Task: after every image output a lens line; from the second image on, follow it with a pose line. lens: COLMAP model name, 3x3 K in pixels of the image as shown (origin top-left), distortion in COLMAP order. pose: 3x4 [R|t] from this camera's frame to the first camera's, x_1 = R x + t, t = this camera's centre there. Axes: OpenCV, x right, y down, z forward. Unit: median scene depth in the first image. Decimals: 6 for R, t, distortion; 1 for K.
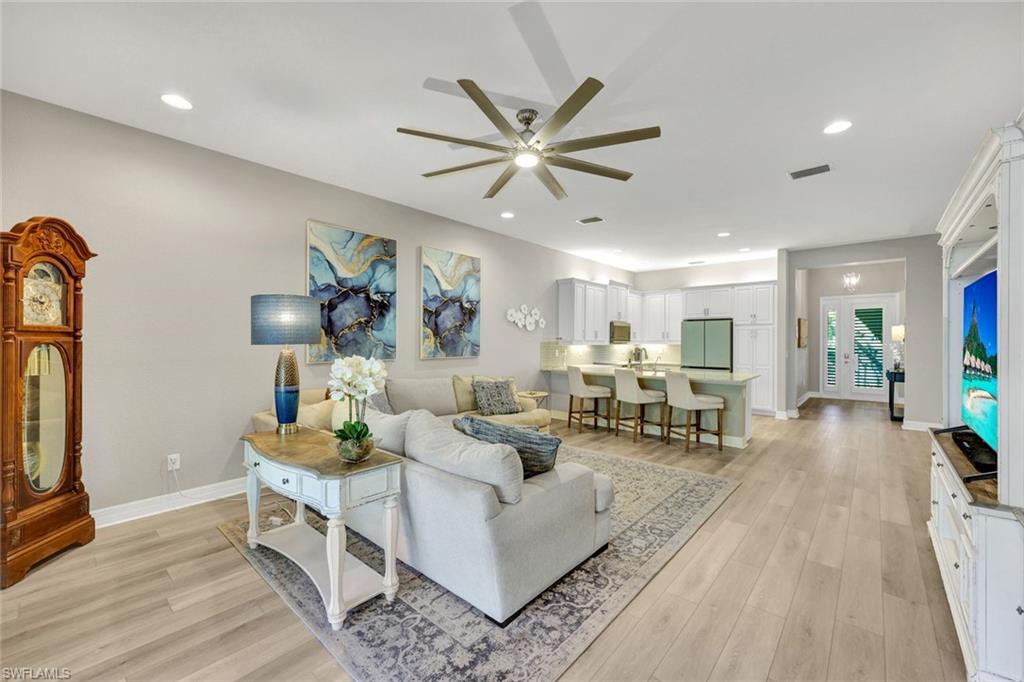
lens RADIAL K [[409.8, 0, 511.5], [0, 409.8, 345.8], [0, 0, 1]] dist [-0.014622, -0.000027]
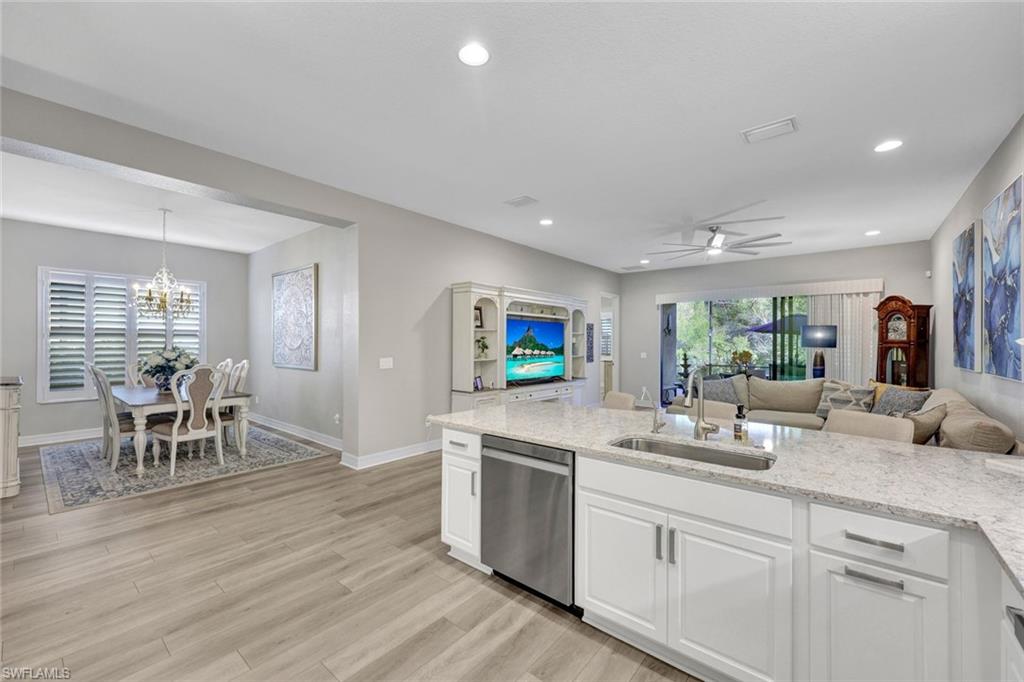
lens RADIAL K [[410.3, 0, 513.1], [0, 410.3, 344.7], [0, 0, 1]] dist [-0.000983, 0.000018]
pose [[-0.999323, -0.005138, -0.036421, 0.594112], [-0.005808, 0.999815, 0.018316, -0.024701], [0.036320, 0.018515, -0.999169, 1.625928]]
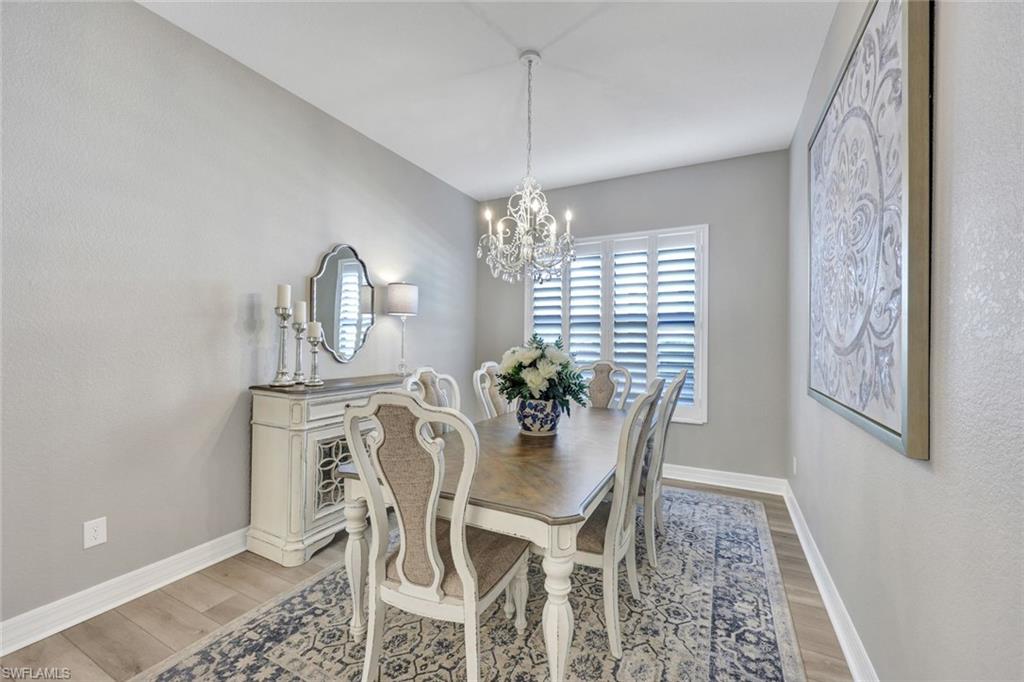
lens RADIAL K [[413.4, 0, 515.3], [0, 413.4, 340.8], [0, 0, 1]] dist [0.000371, 0.000092]
pose [[-0.255267, -0.003467, 0.966864, 0.922910], [0.004249, 0.999980, 0.004708, 0.002986], [-0.966861, 0.005310, -0.255247, 0.776582]]
